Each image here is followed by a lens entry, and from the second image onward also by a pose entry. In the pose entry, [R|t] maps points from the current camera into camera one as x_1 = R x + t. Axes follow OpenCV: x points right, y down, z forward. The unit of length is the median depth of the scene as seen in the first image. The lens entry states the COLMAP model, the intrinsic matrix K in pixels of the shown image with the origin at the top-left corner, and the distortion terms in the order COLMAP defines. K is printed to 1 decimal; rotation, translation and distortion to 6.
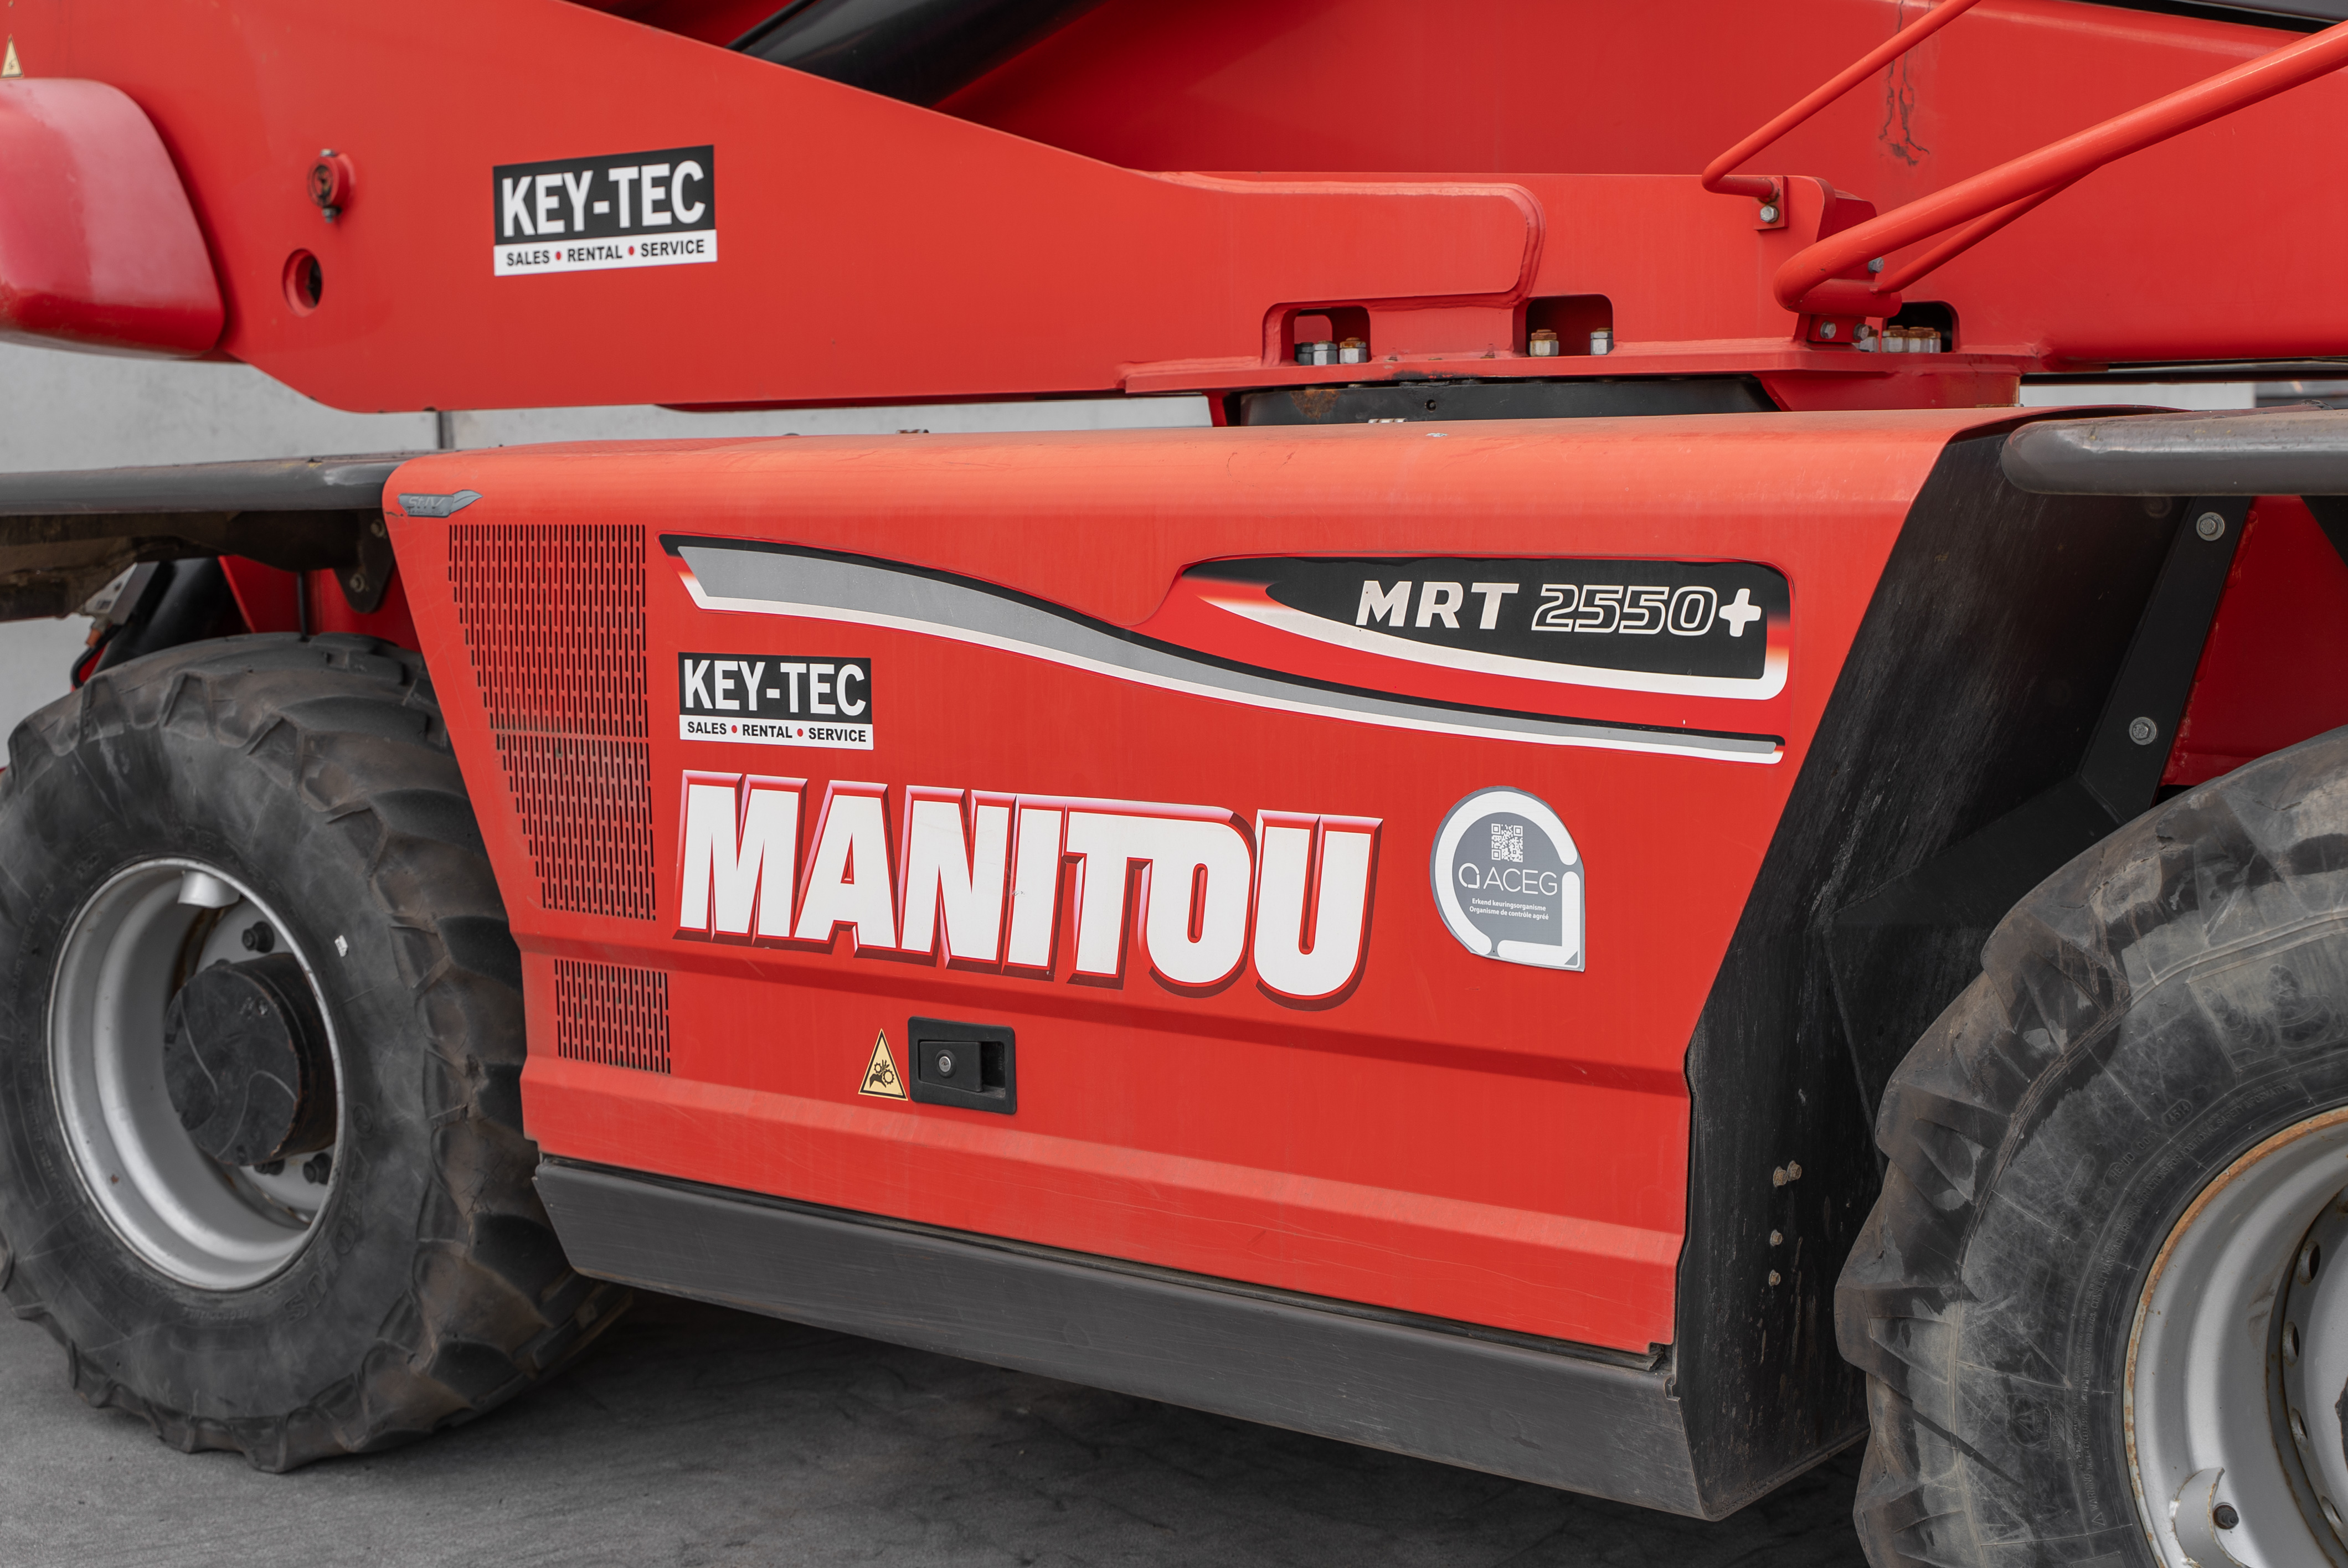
lens RADIAL K [[3211.4, 0, 1169.8], [0, 3211.4, 782.7], [0, 0, 1]] dist [0.010020, 0.000000]
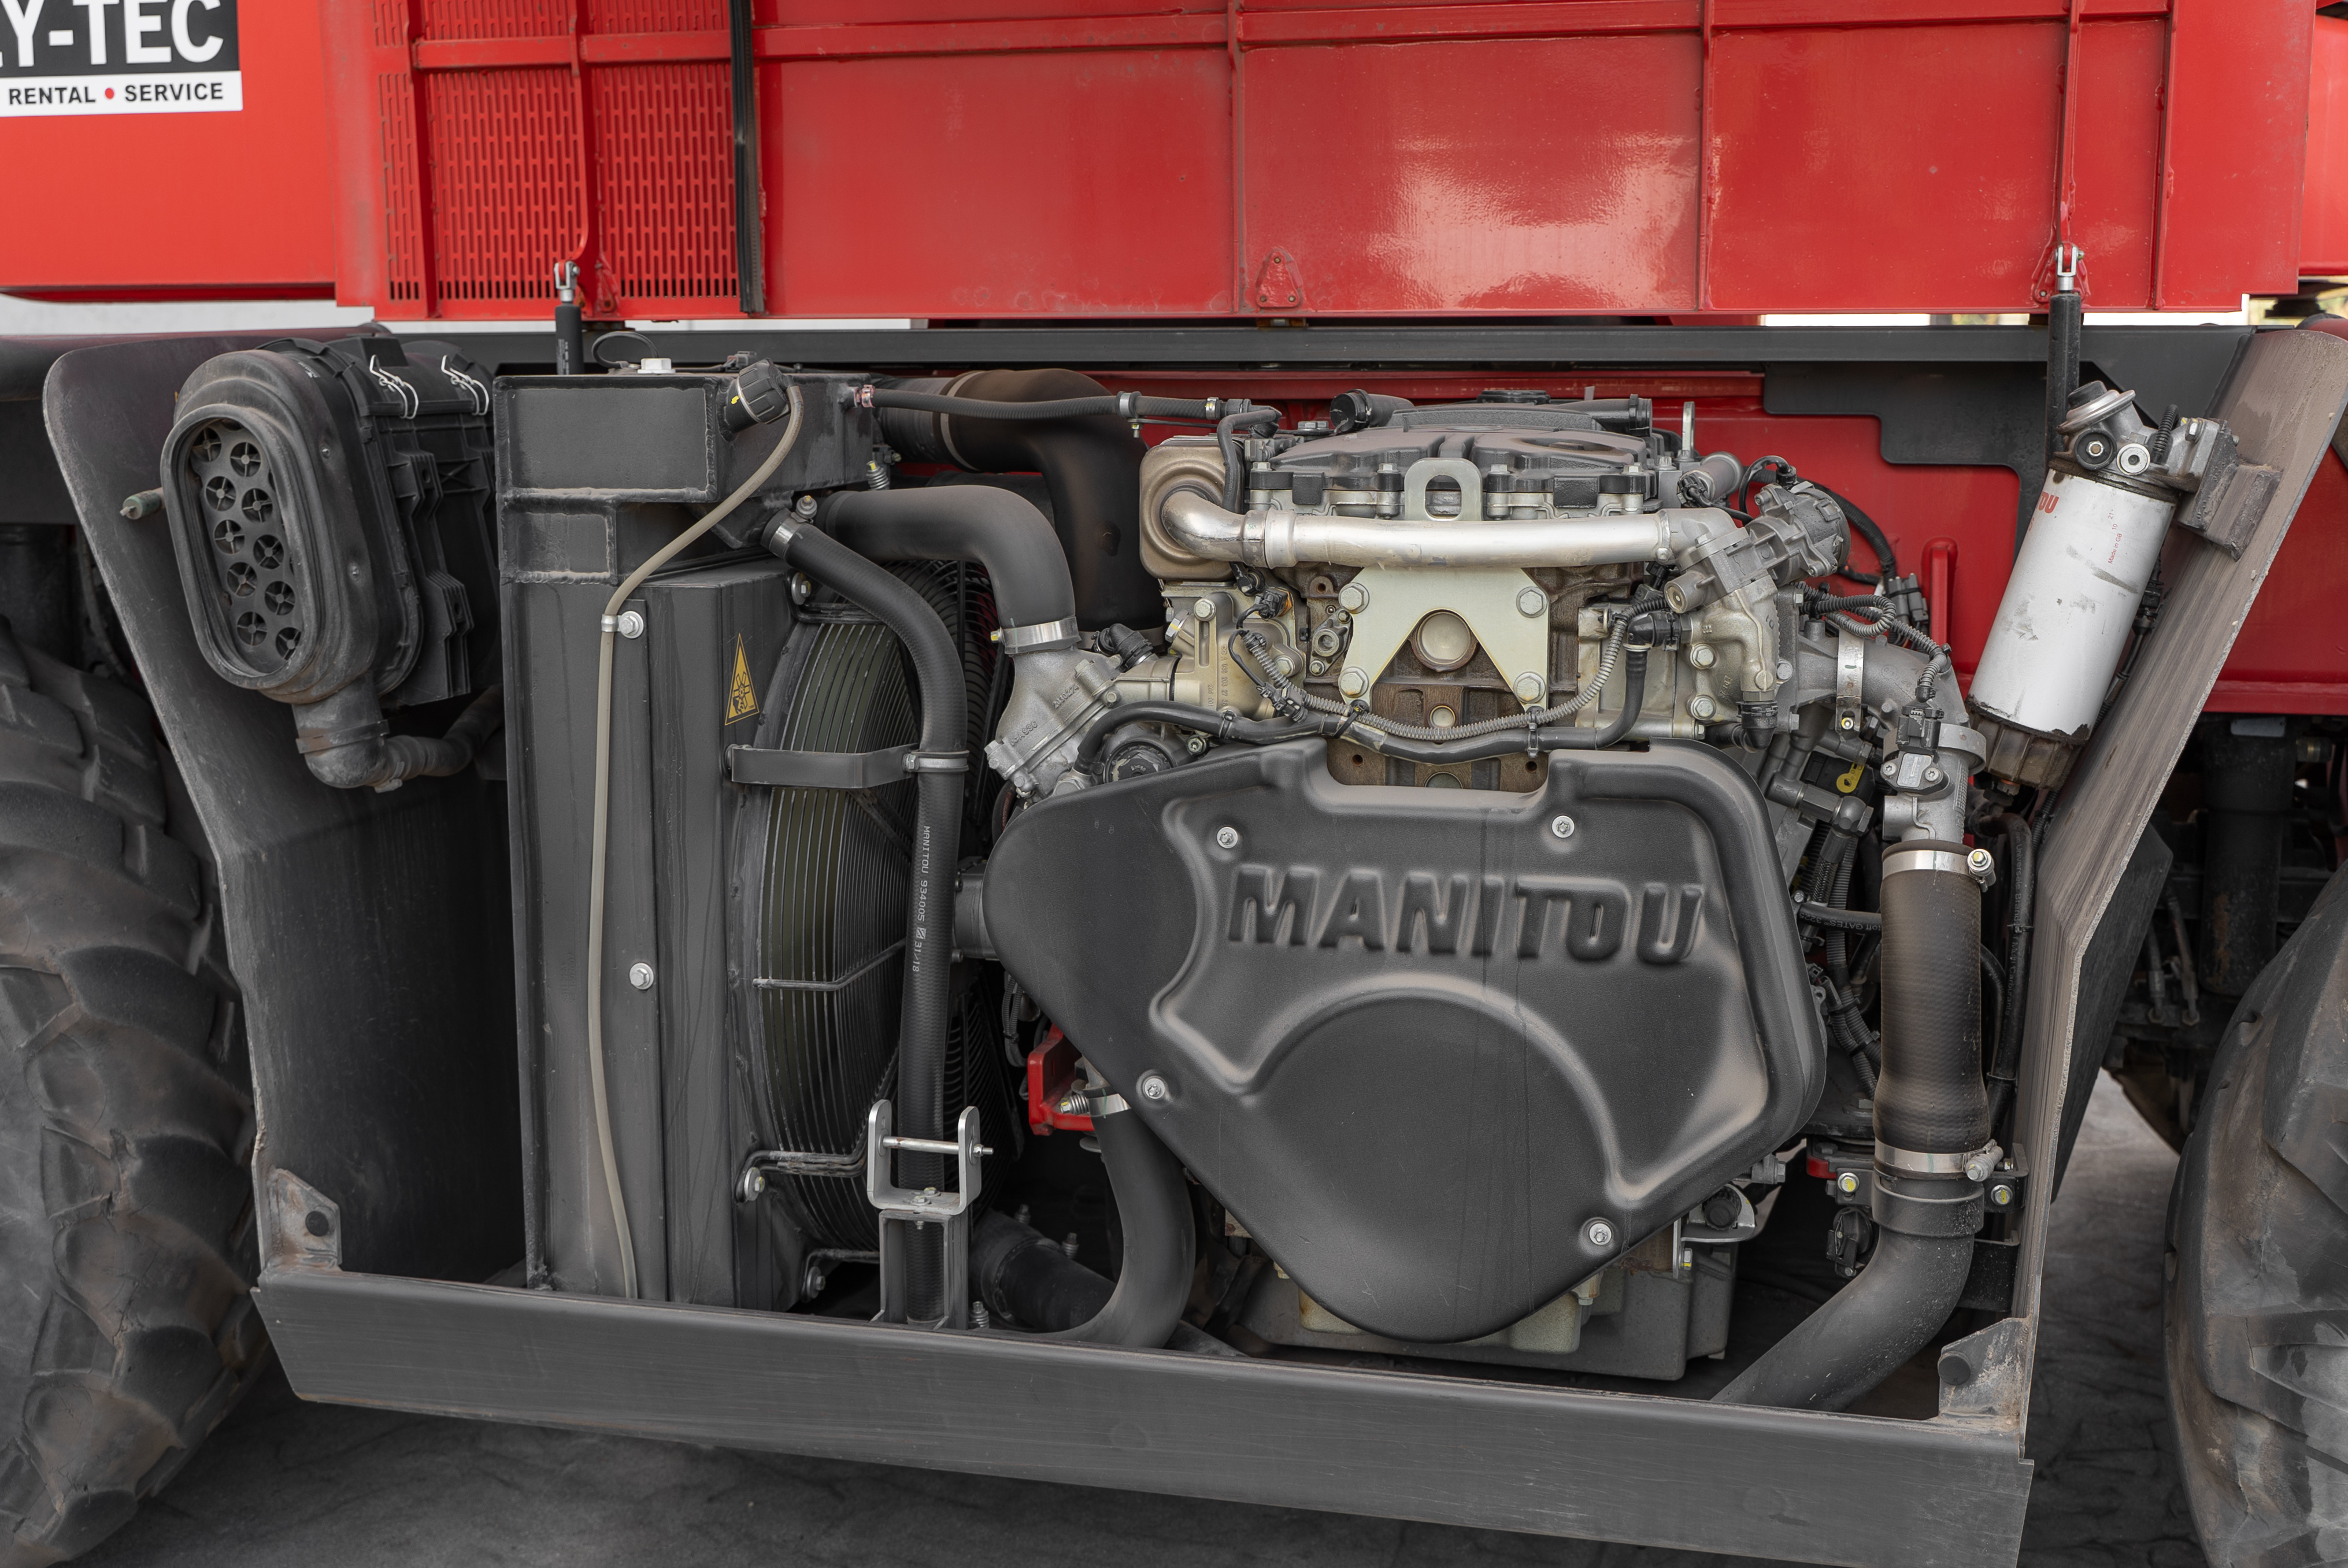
lens RADIAL K [[2584.0, 0, 1176.0], [0, 2584.0, 782.7], [0, 0, 1]] dist [-0.005635, 0.000000]
pose [[0.910977, -0.045090, 0.409986, -0.233843], [0.025884, 0.998297, 0.052280, -0.022315], [-0.411645, -0.037014, 0.910592, 0.342295]]
